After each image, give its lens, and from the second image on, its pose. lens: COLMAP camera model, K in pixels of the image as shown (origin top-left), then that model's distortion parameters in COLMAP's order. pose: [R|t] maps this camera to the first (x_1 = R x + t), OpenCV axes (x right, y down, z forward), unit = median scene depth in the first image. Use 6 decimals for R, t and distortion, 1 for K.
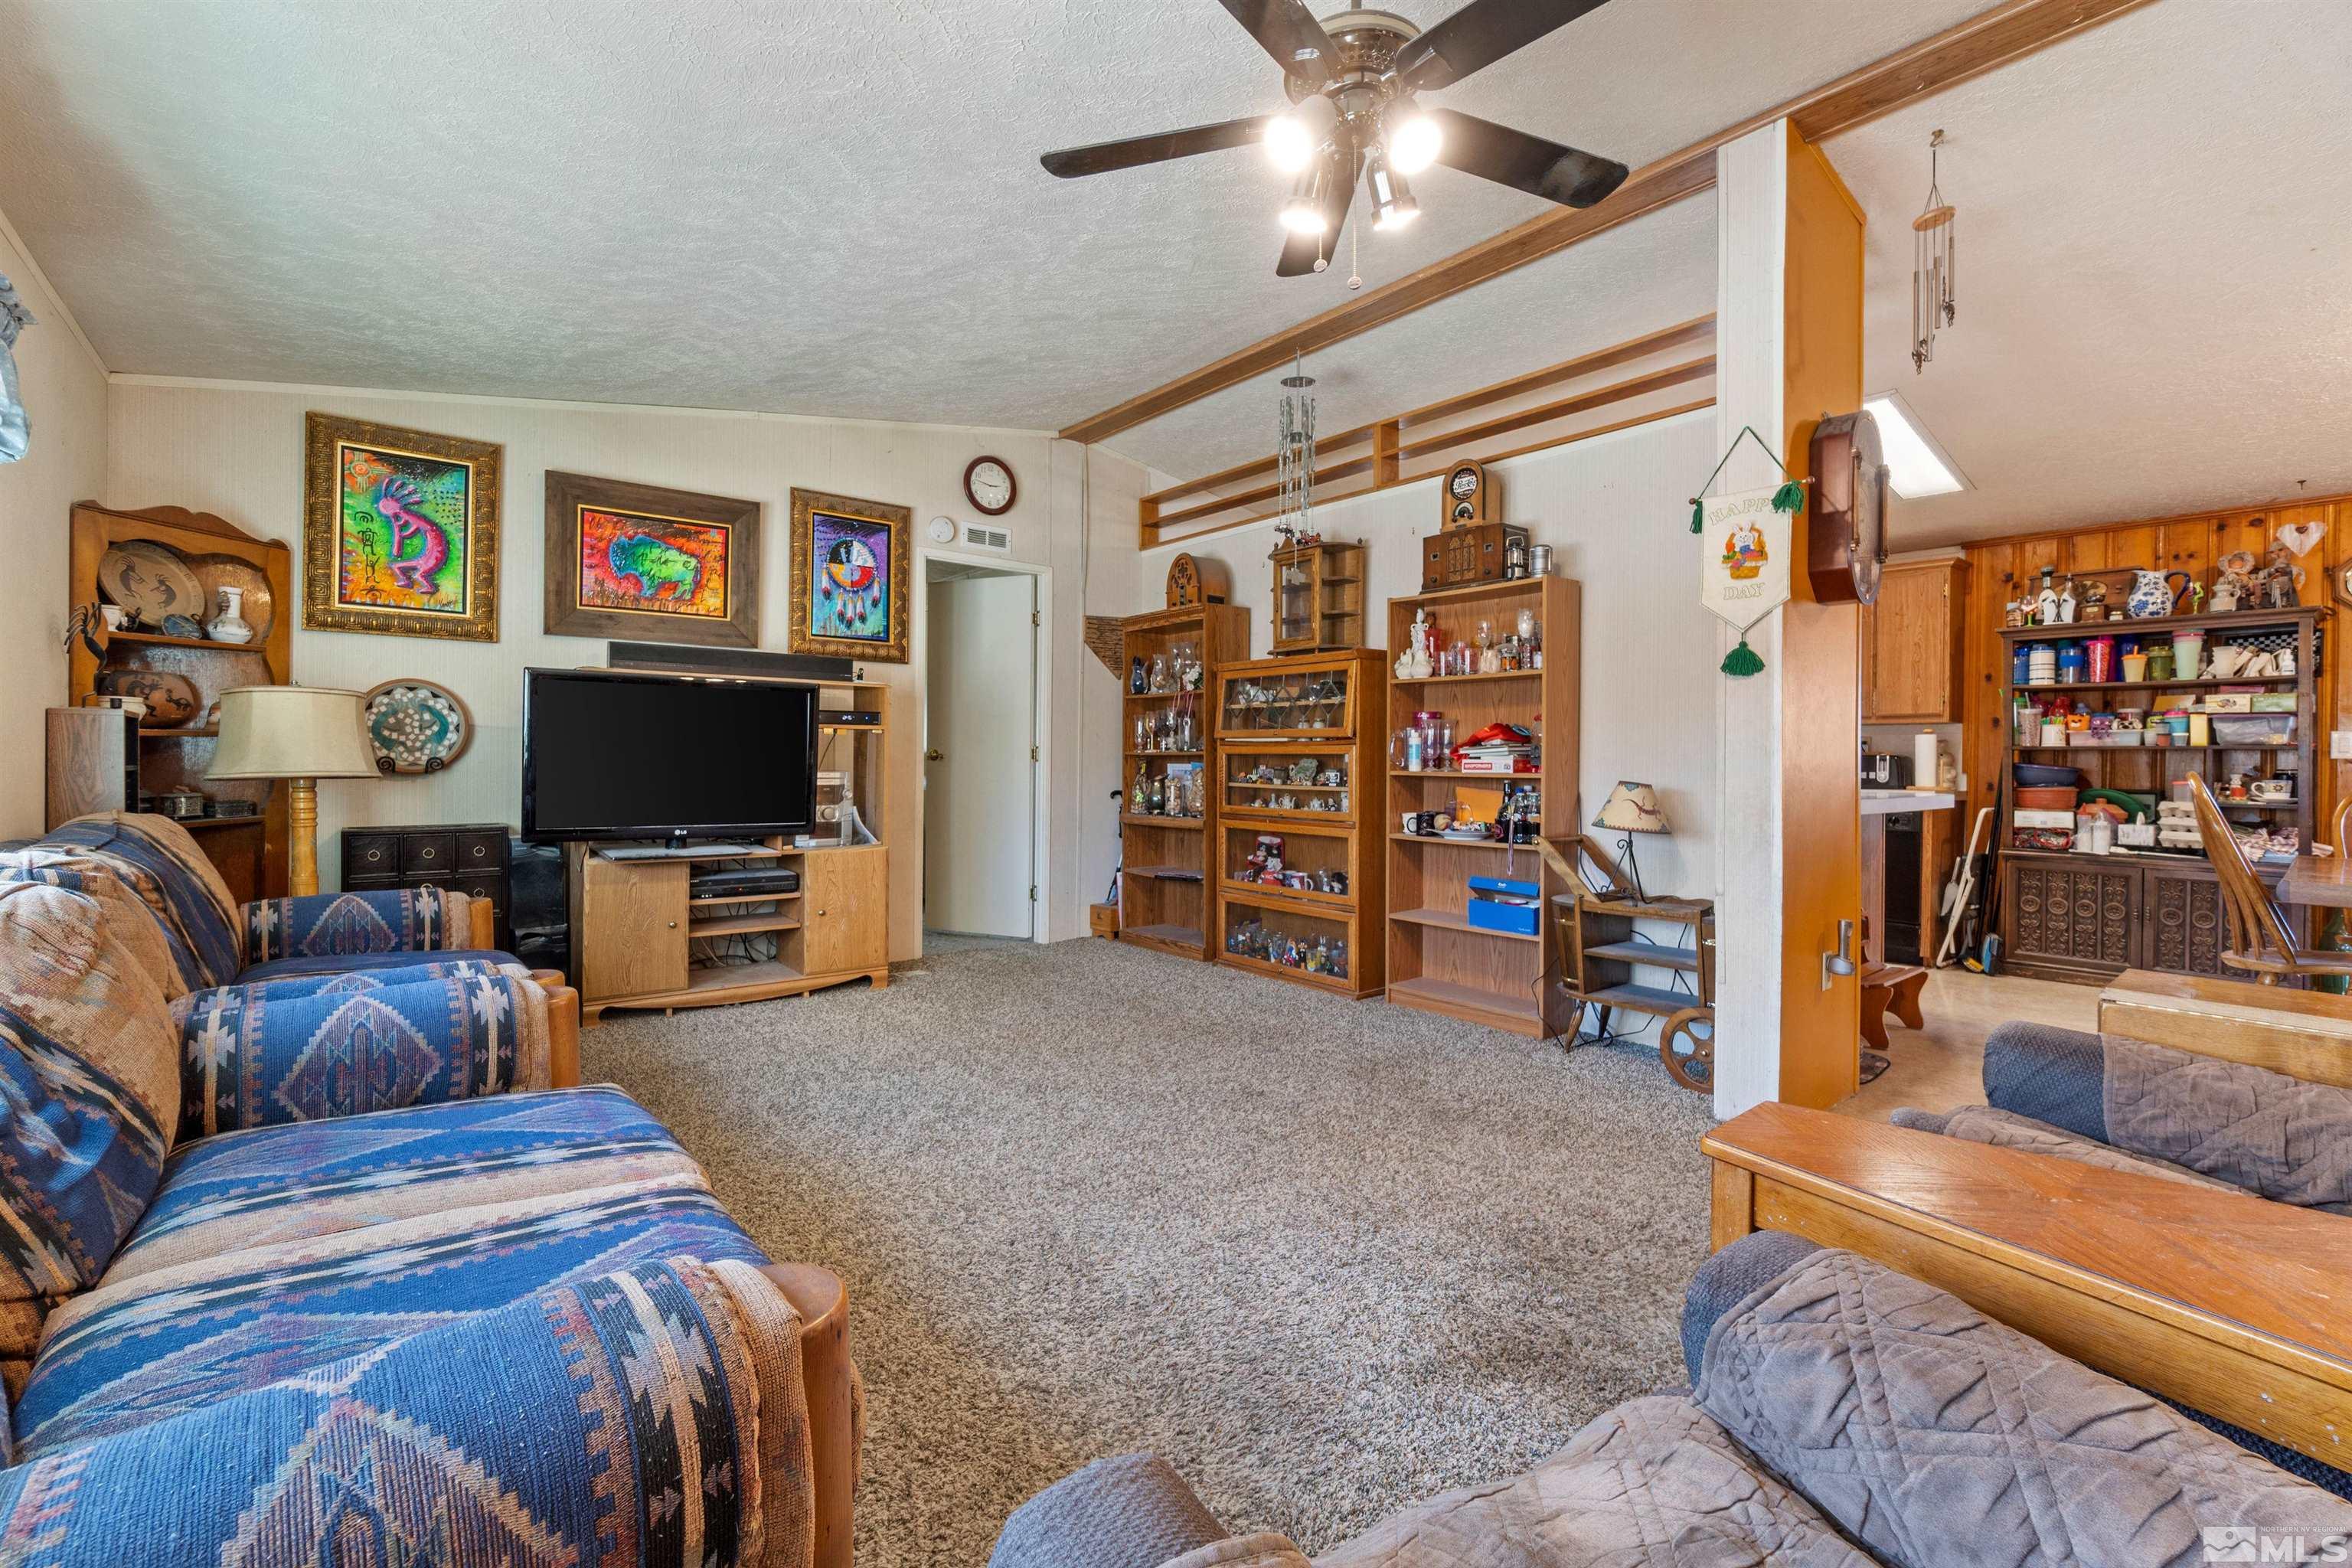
lens RADIAL K [[1020.8, 0, 1169.4], [0, 1020.8, 766.2], [0, 0, 1]] dist [-0.003909, 0.000418]
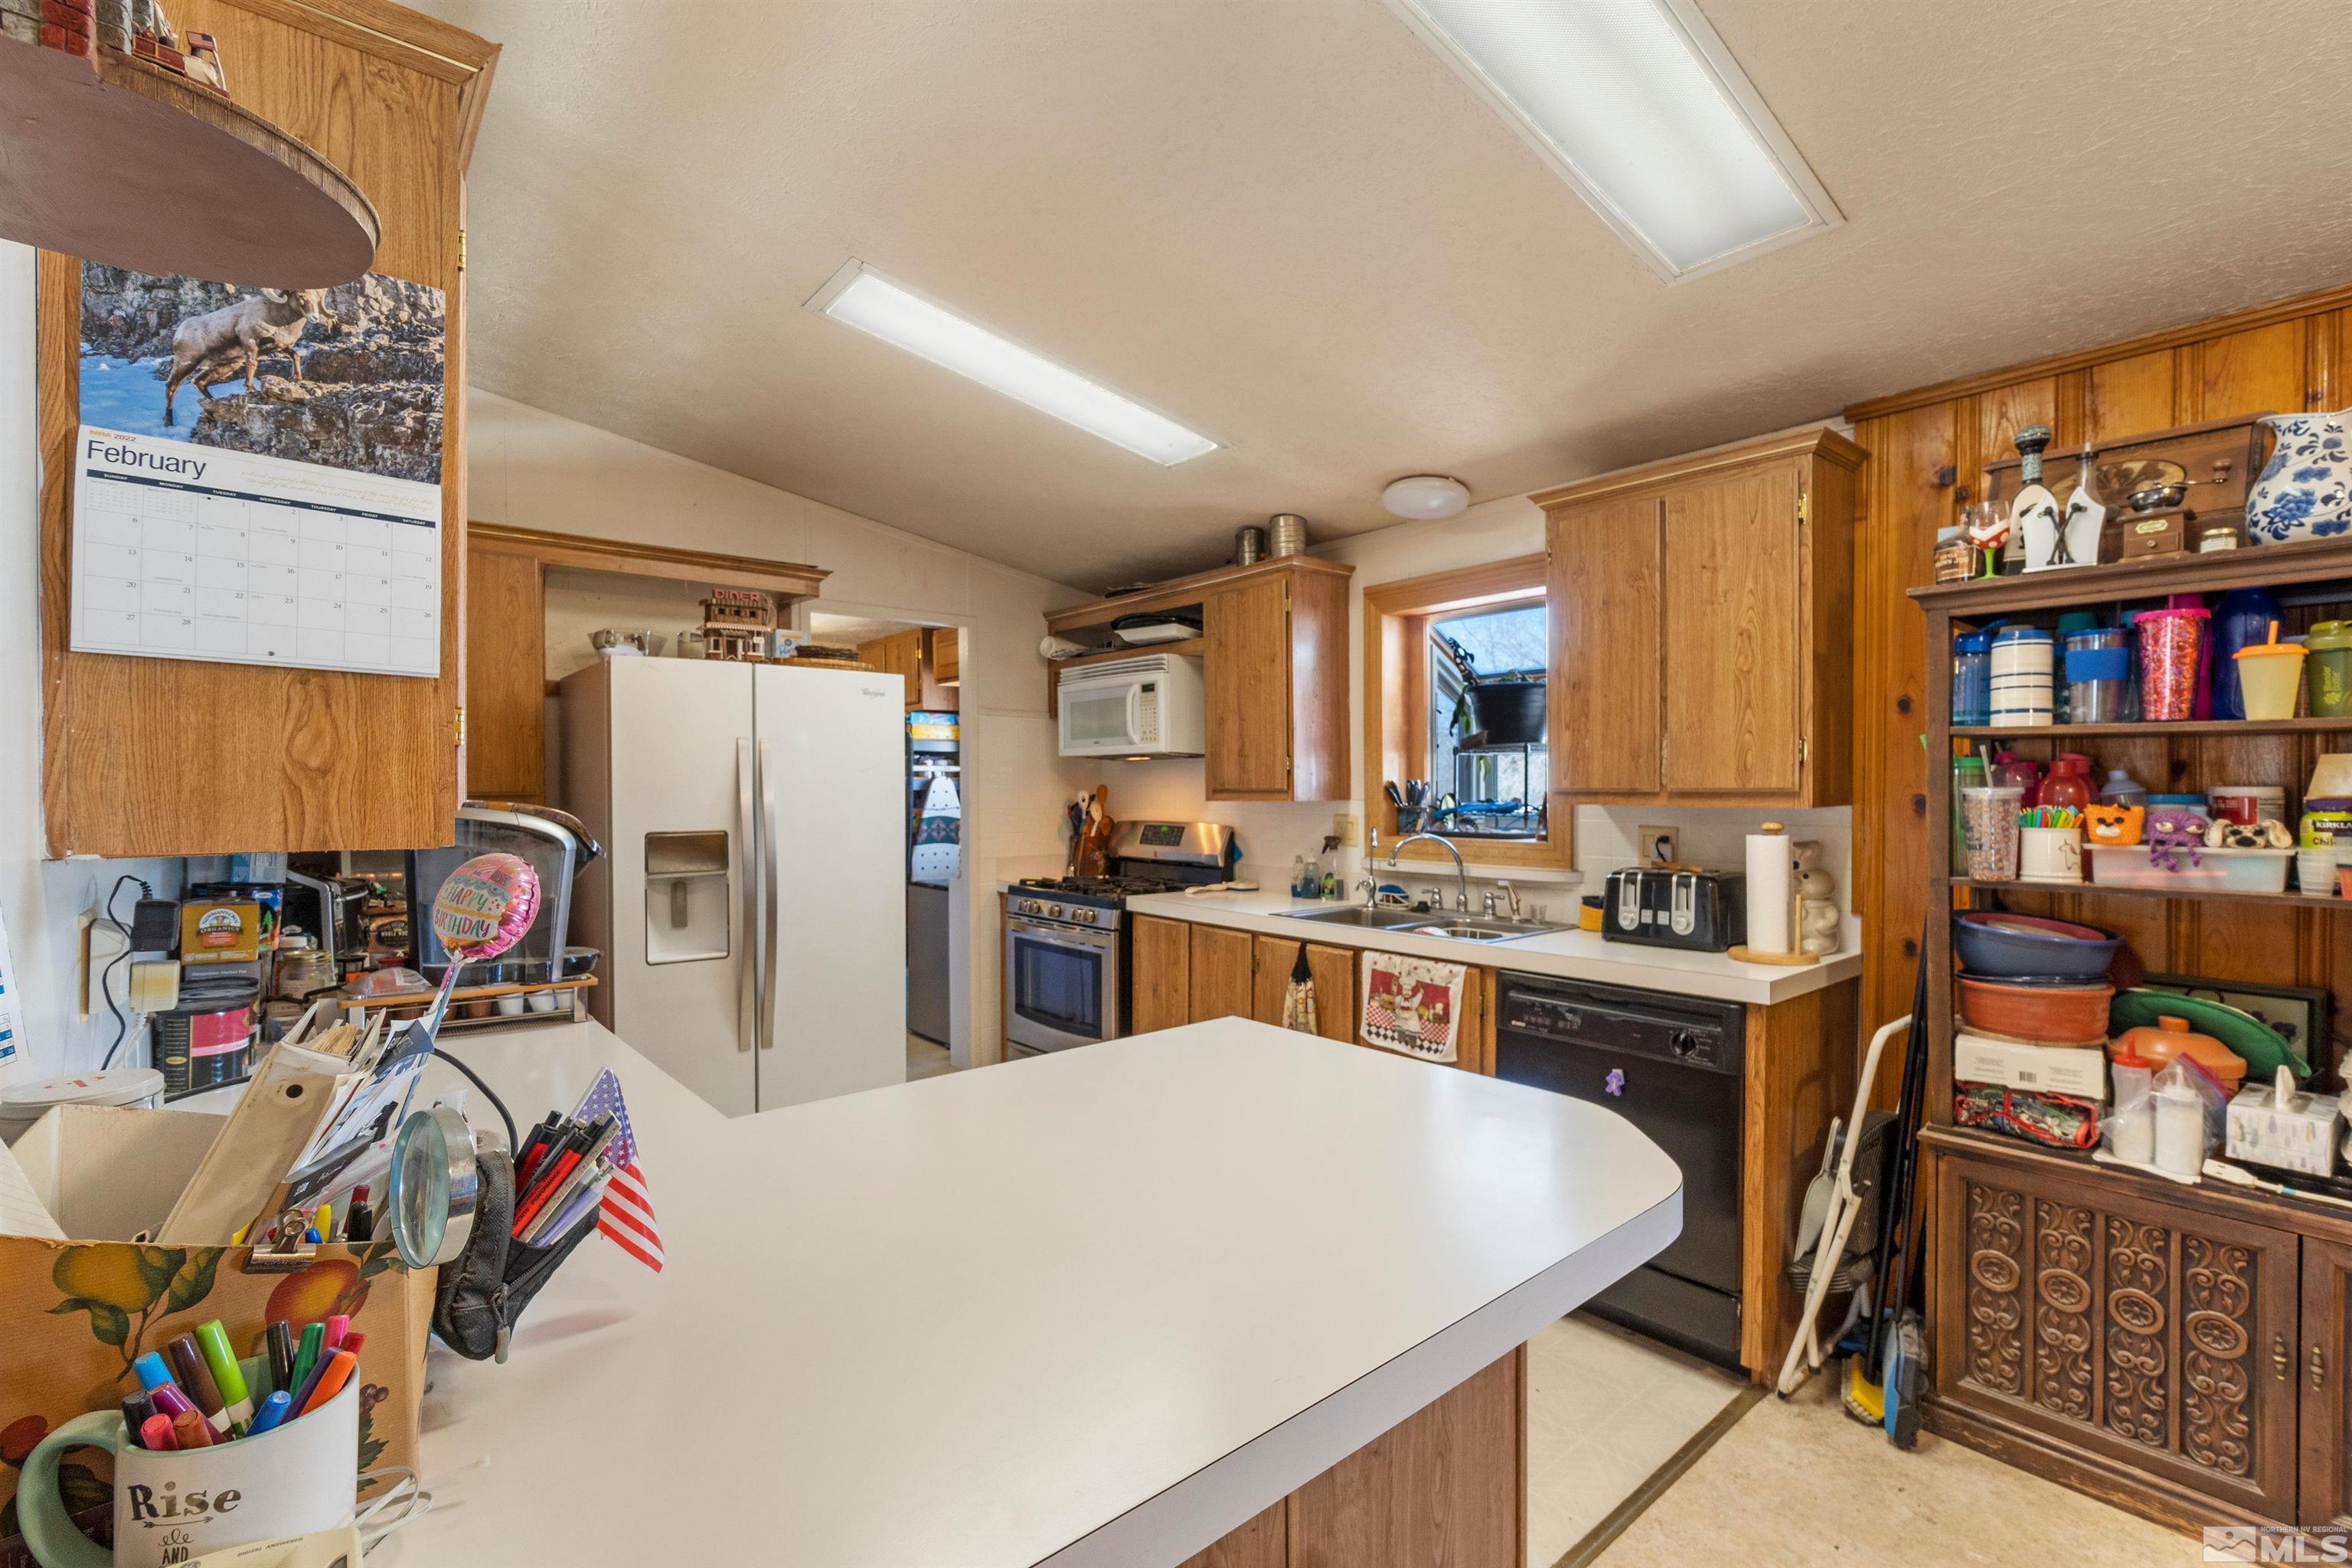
lens RADIAL K [[1020.8, 0, 1176.2], [0, 1020.8, 795.7], [0, 0, 1]] dist [-0.003909, 0.000418]
pose [[0.999801, -0.017401, 0.009712, 0.530287], [0.017287, 0.999782, 0.011695, -0.063934], [-0.009913, -0.011525, 0.999884, 0.613827]]
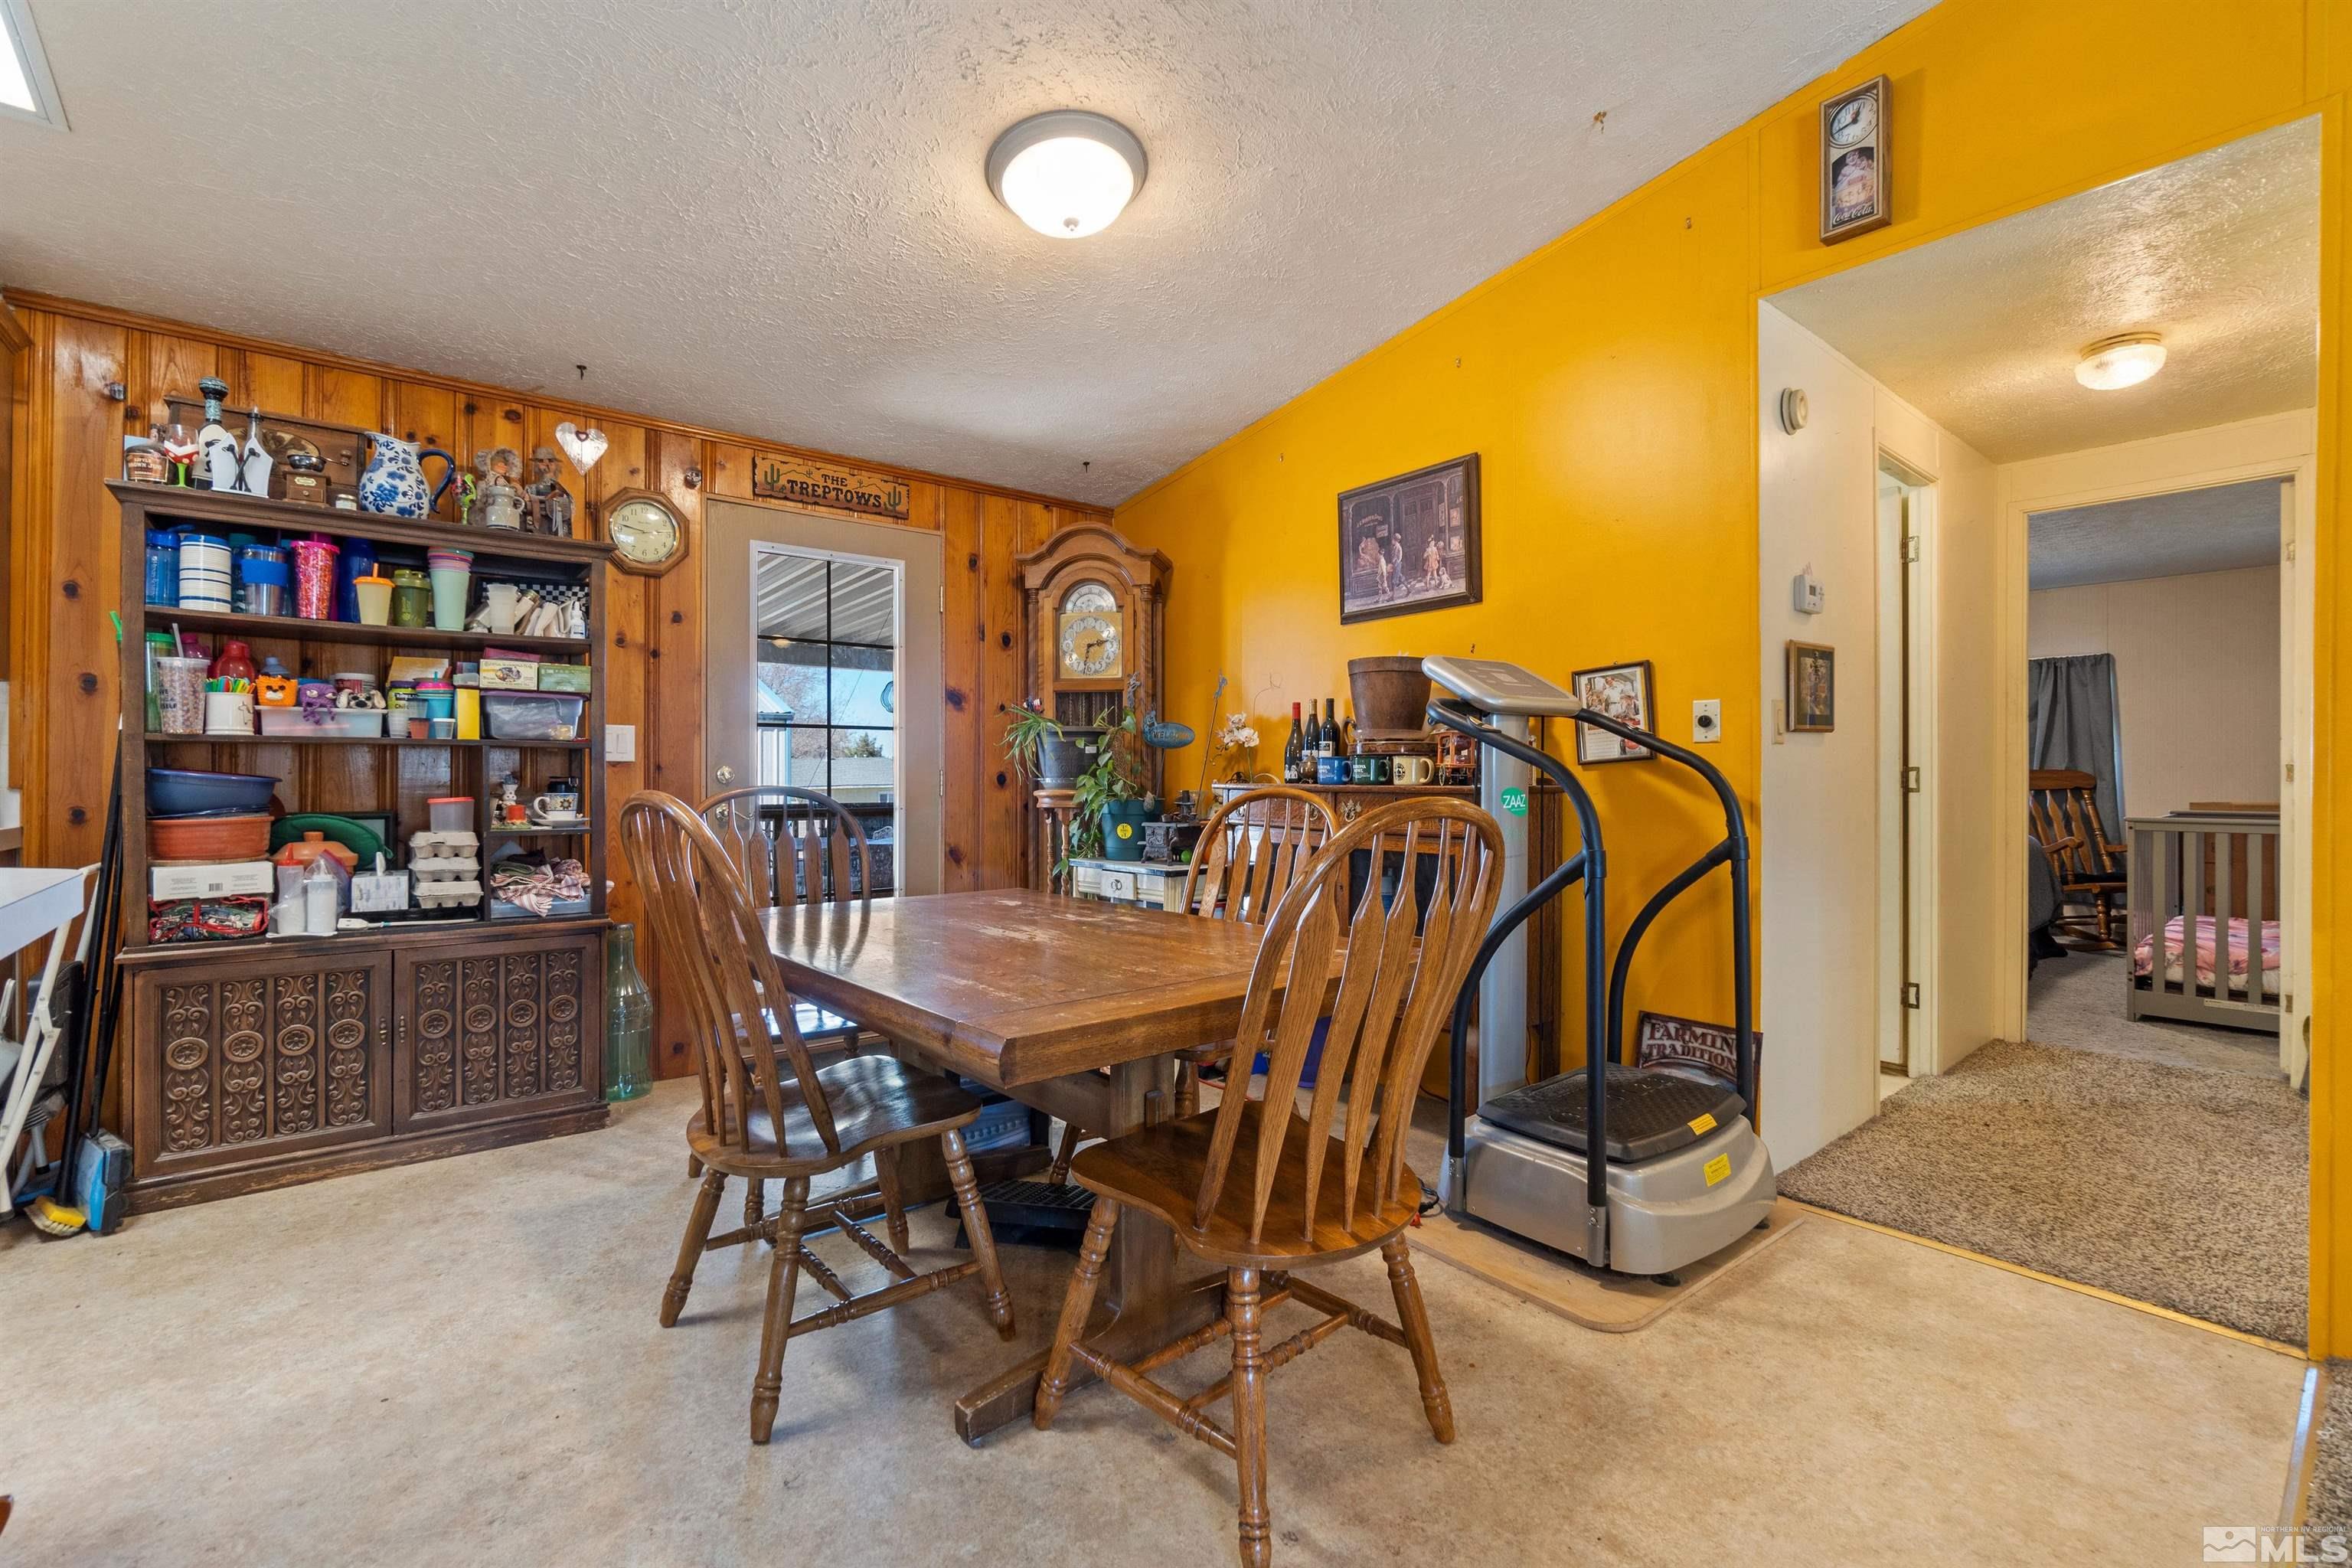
lens RADIAL K [[1020.8, 0, 1125.5], [0, 1020.8, 773.4], [0, 0, 1]] dist [-0.003909, 0.000418]
pose [[0.024844, -0.010174, 0.999640, 0.372252], [0.000597, 0.999948, 0.010162, -0.005306], [-0.999691, 0.000345, 0.024849, 0.543098]]
